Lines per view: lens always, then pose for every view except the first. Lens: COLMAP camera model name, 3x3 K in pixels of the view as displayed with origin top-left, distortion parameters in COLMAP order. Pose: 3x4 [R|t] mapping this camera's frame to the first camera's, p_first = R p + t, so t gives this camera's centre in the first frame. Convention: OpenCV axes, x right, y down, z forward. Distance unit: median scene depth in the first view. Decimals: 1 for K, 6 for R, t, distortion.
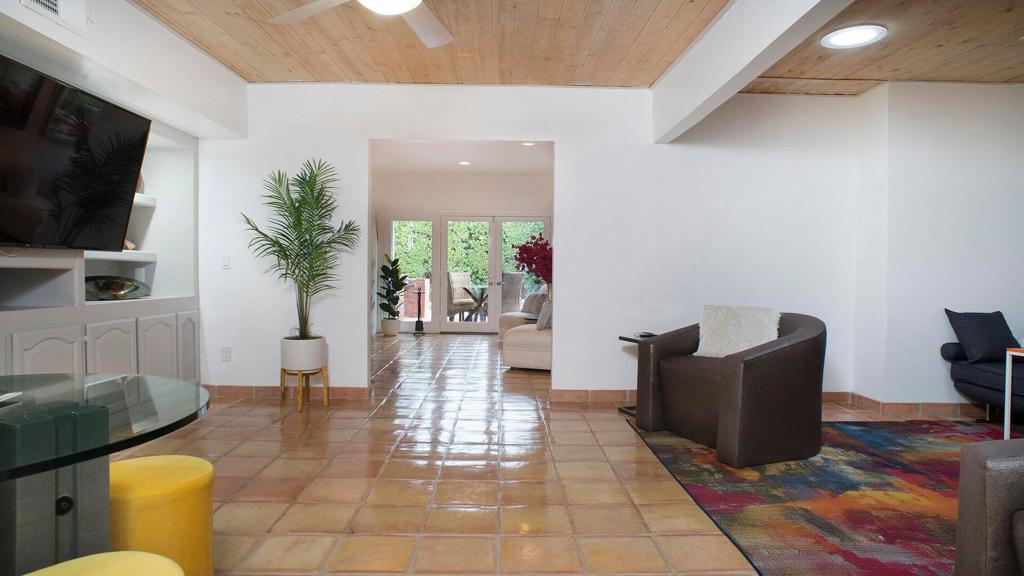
lens RADIAL K [[584.7, 0, 508.4], [0, 584.7, 284.9], [0, 0, 1]] dist [-0.045419, 0.014993]
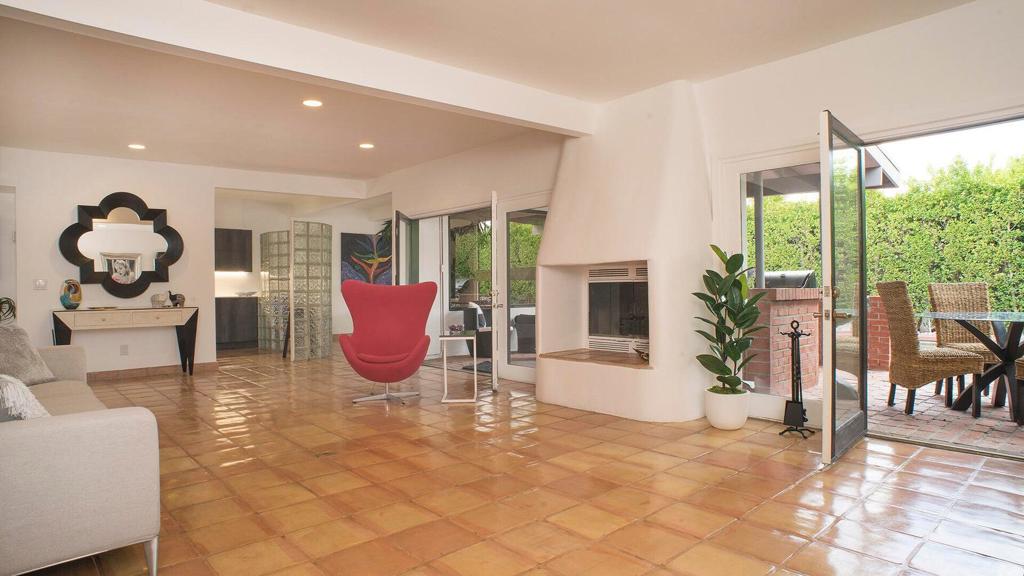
lens RADIAL K [[584.7, 0, 504.3], [0, 584.7, 284.5], [0, 0, 1]] dist [-0.045419, 0.014993]
pose [[0.661538, -0.018854, -0.749675, 0.017199], [-0.000117, 0.999681, -0.025245, -0.009641], [0.749912, 0.016788, 0.661325, 0.507967]]
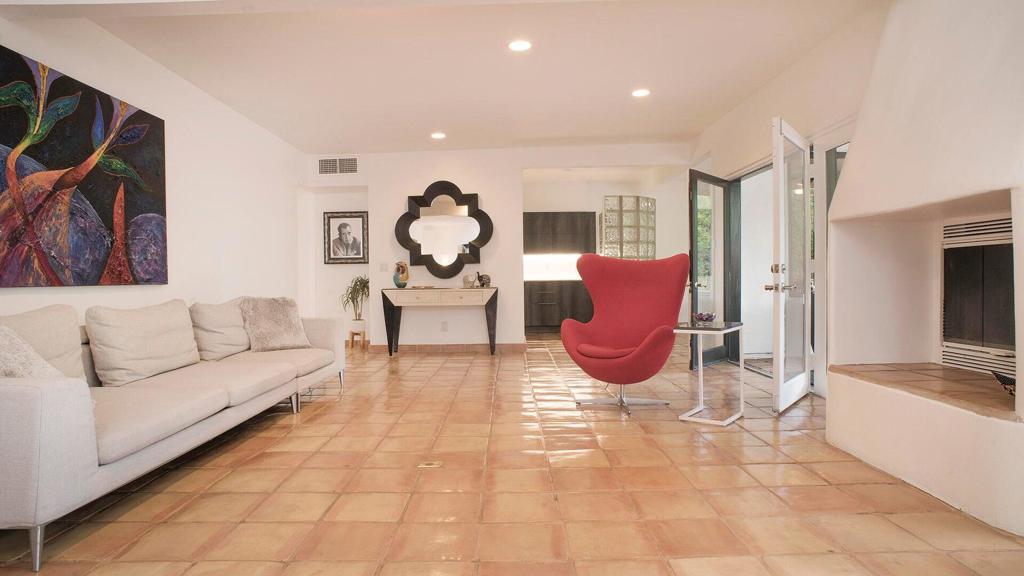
lens RADIAL K [[584.7, 0, 512.9], [0, 584.7, 283.2], [0, 0, 1]] dist [-0.045419, 0.014993]
pose [[0.000054, -0.005176, -0.999987, -0.035555], [-0.010781, 0.999928, -0.005176, -0.002455], [0.999942, 0.010781, -0.000002, 0.695341]]
